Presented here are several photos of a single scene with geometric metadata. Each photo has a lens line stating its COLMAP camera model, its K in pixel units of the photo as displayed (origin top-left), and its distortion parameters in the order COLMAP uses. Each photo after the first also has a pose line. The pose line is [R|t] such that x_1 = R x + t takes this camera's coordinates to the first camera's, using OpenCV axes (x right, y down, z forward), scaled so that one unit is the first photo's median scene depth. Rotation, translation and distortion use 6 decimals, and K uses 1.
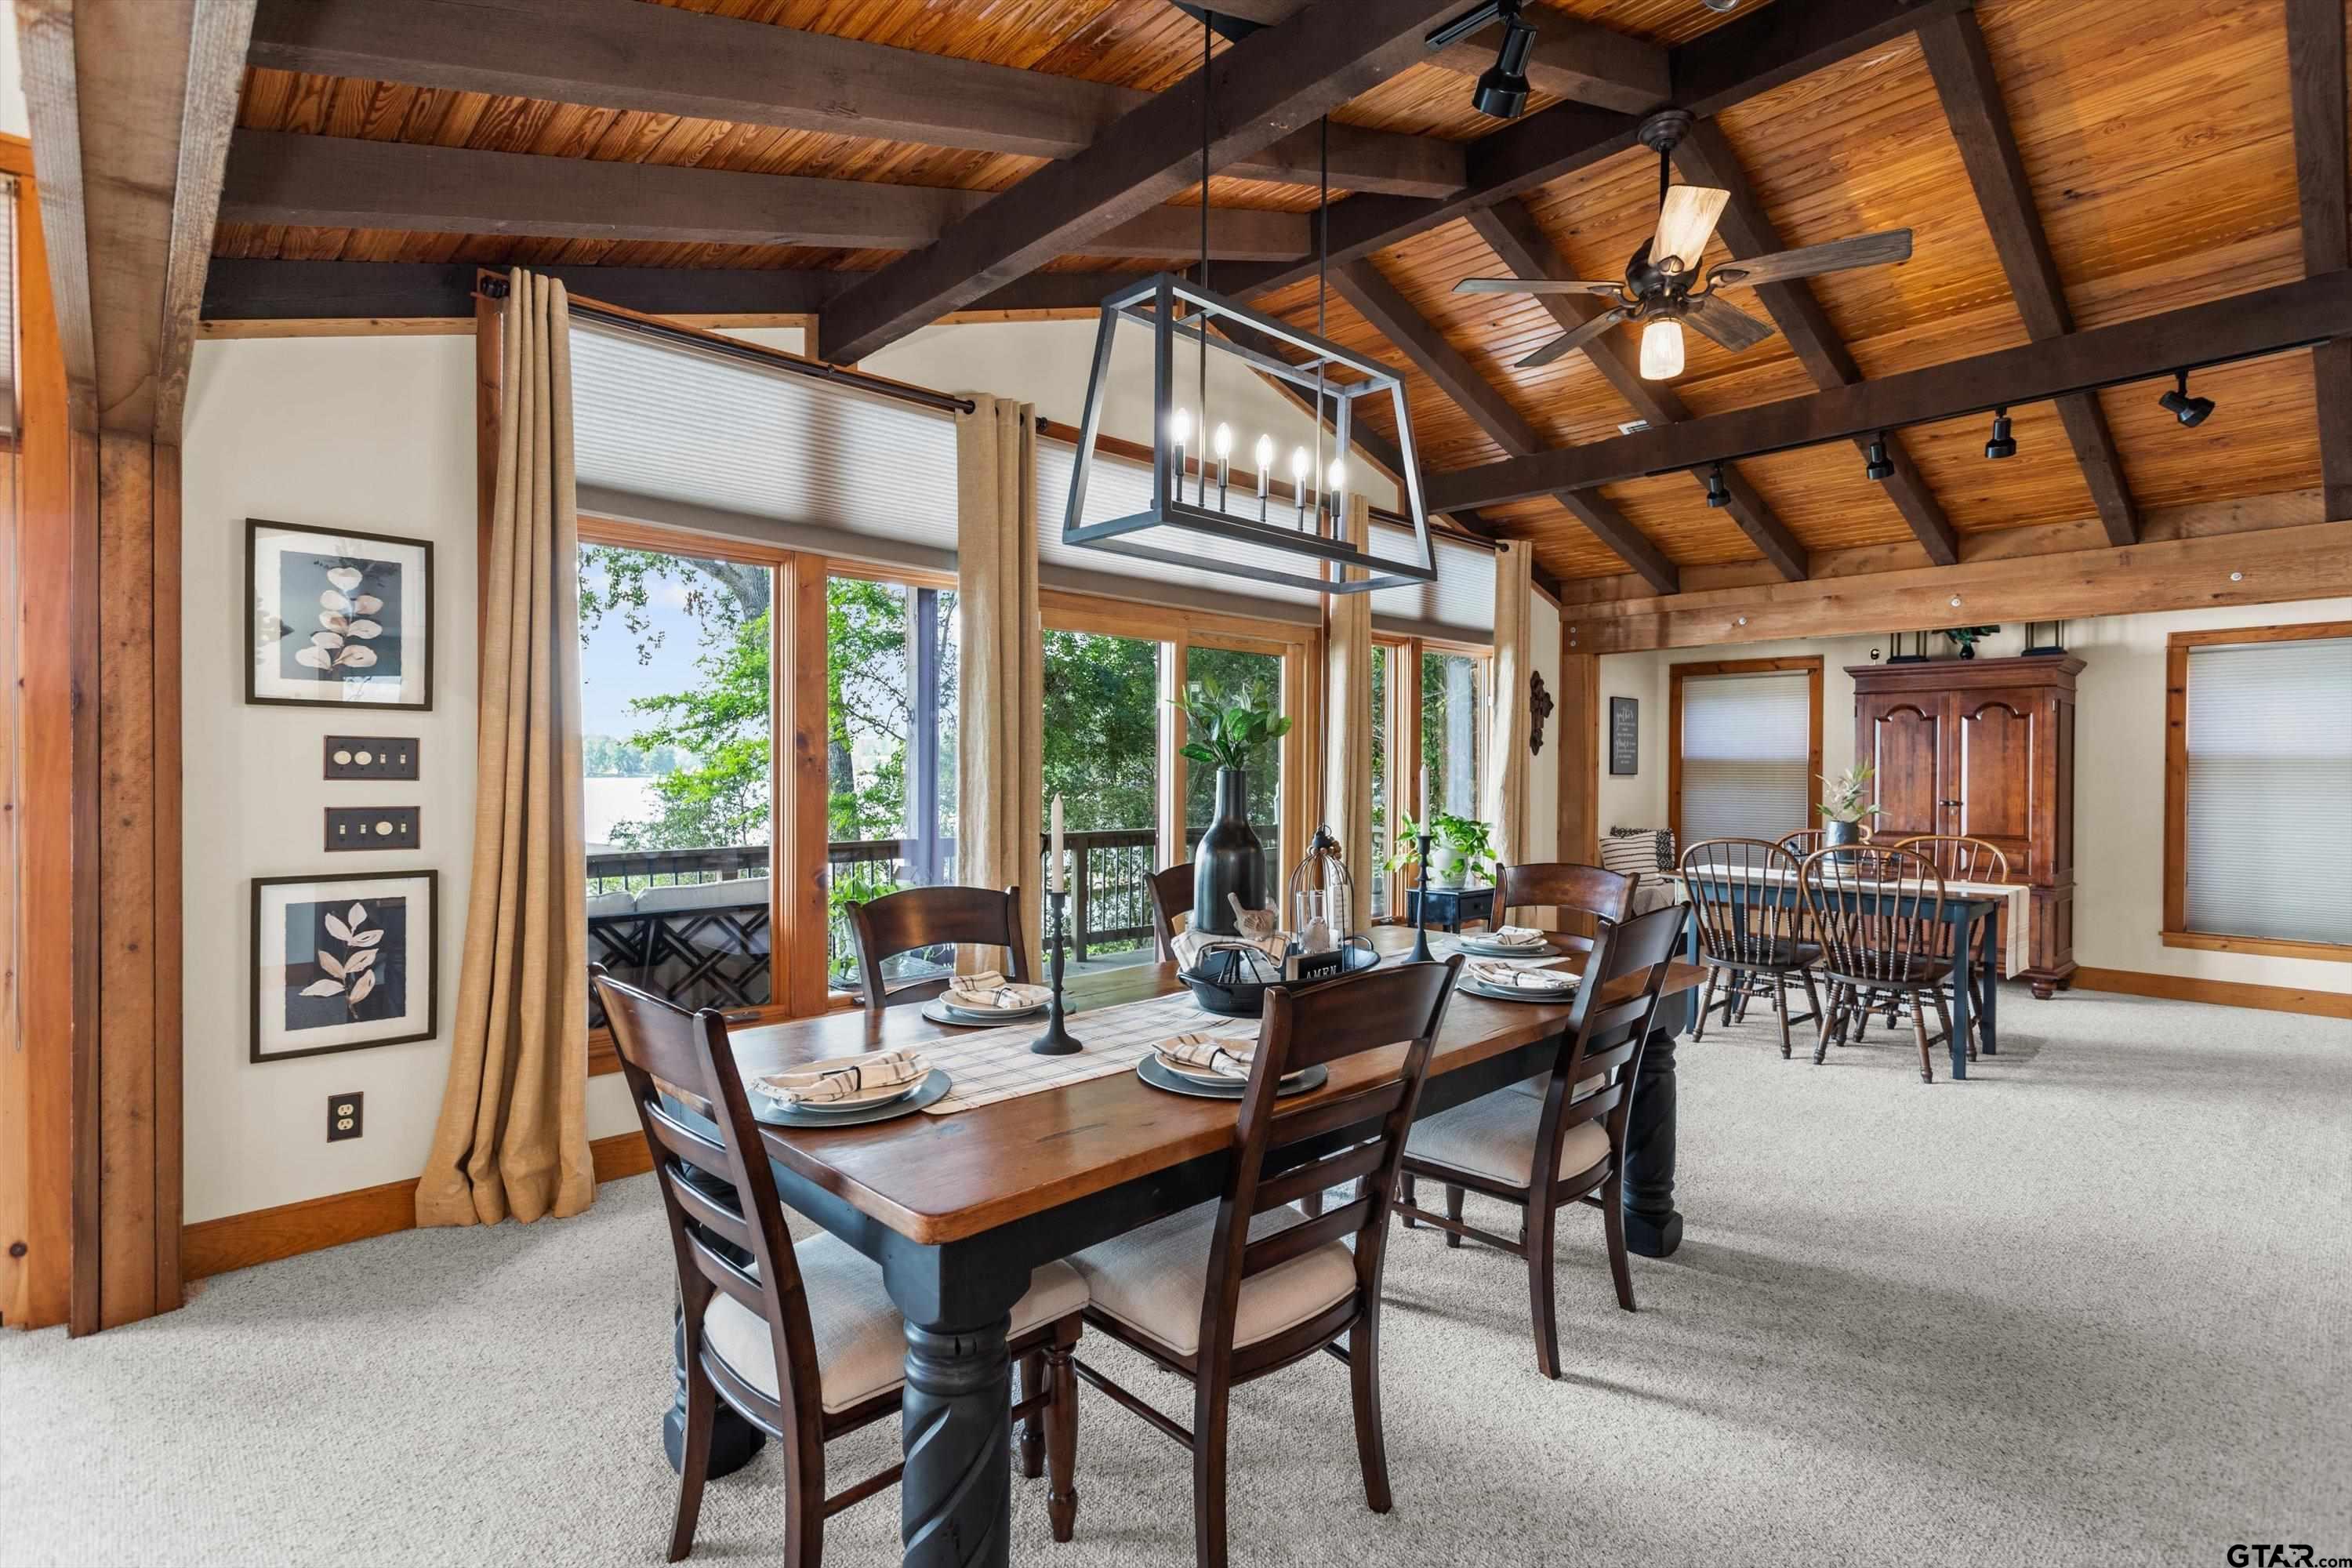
lens RADIAL K [[1116.1, 0, 1170.0], [0, 1116.1, 776.1], [0, 0, 1]] dist [0.006583, 0.000506]
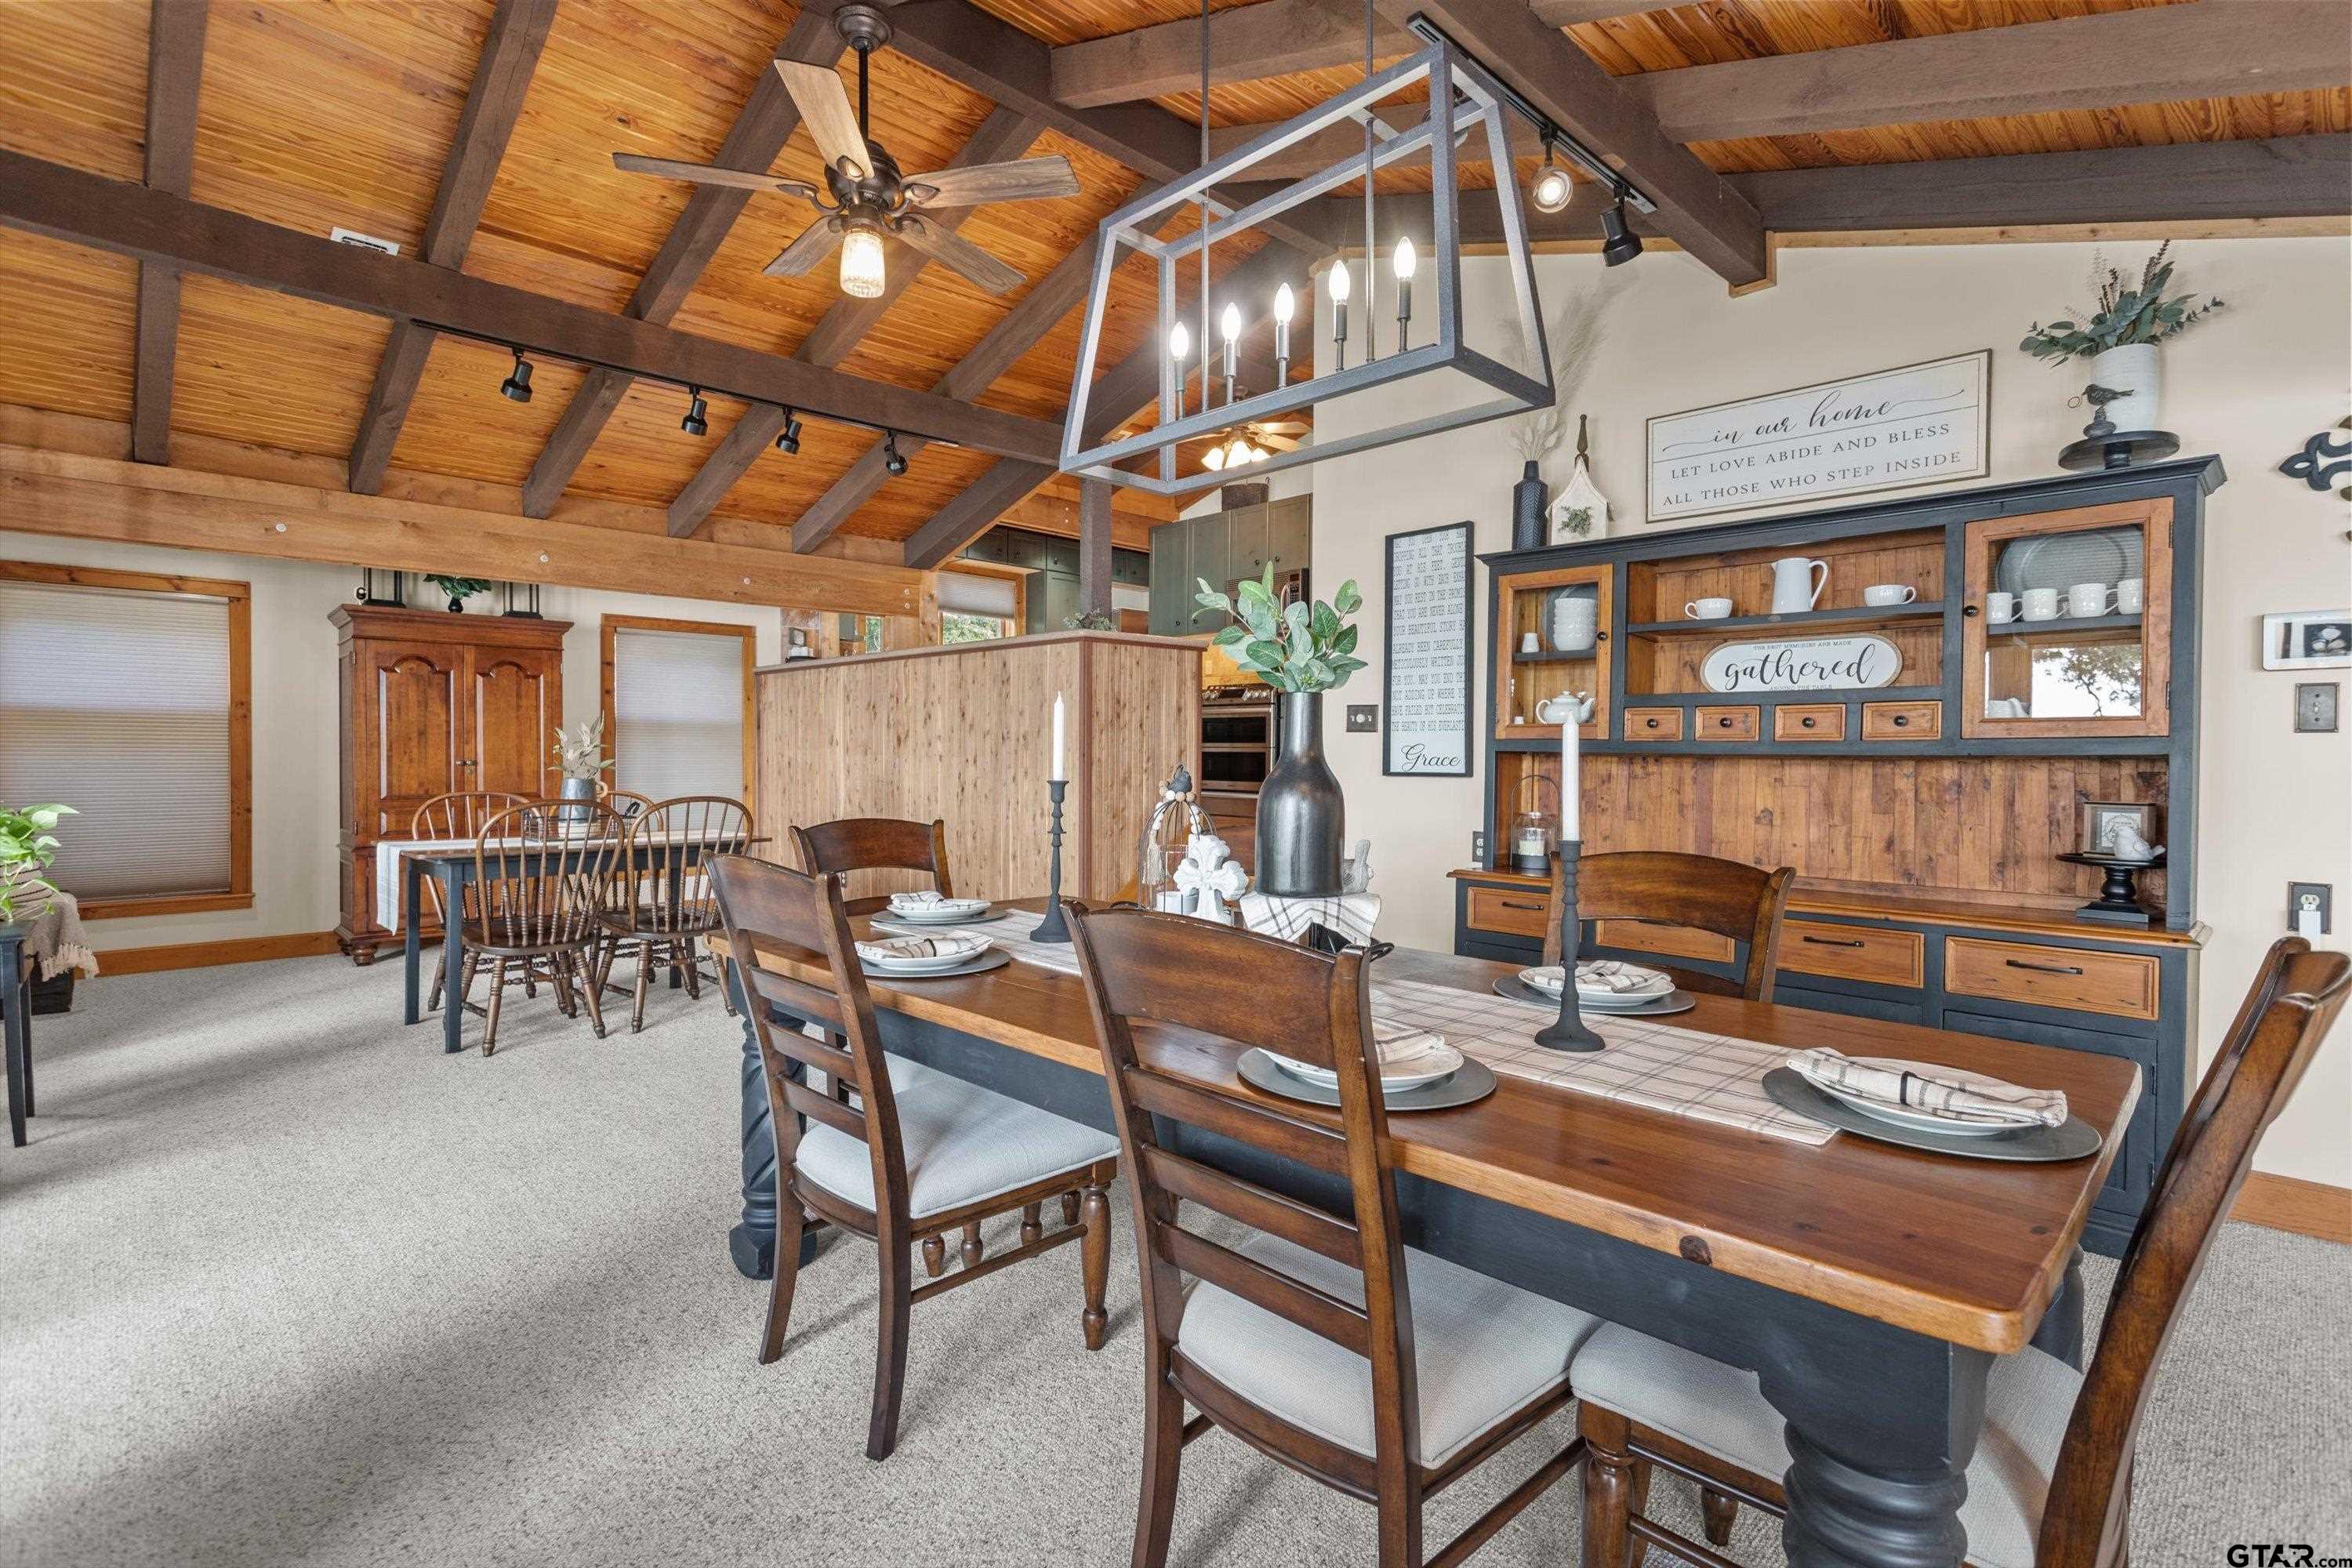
lens RADIAL K [[1116.1, 0, 1163.1], [0, 1116.1, 782.2], [0, 0, 1]] dist [0.006583, 0.000506]
pose [[-0.001011, -0.030707, 0.999528, -0.265071], [-0.004478, 0.999519, 0.030702, 0.009200], [-0.999989, -0.004445, -0.001148, 0.407667]]
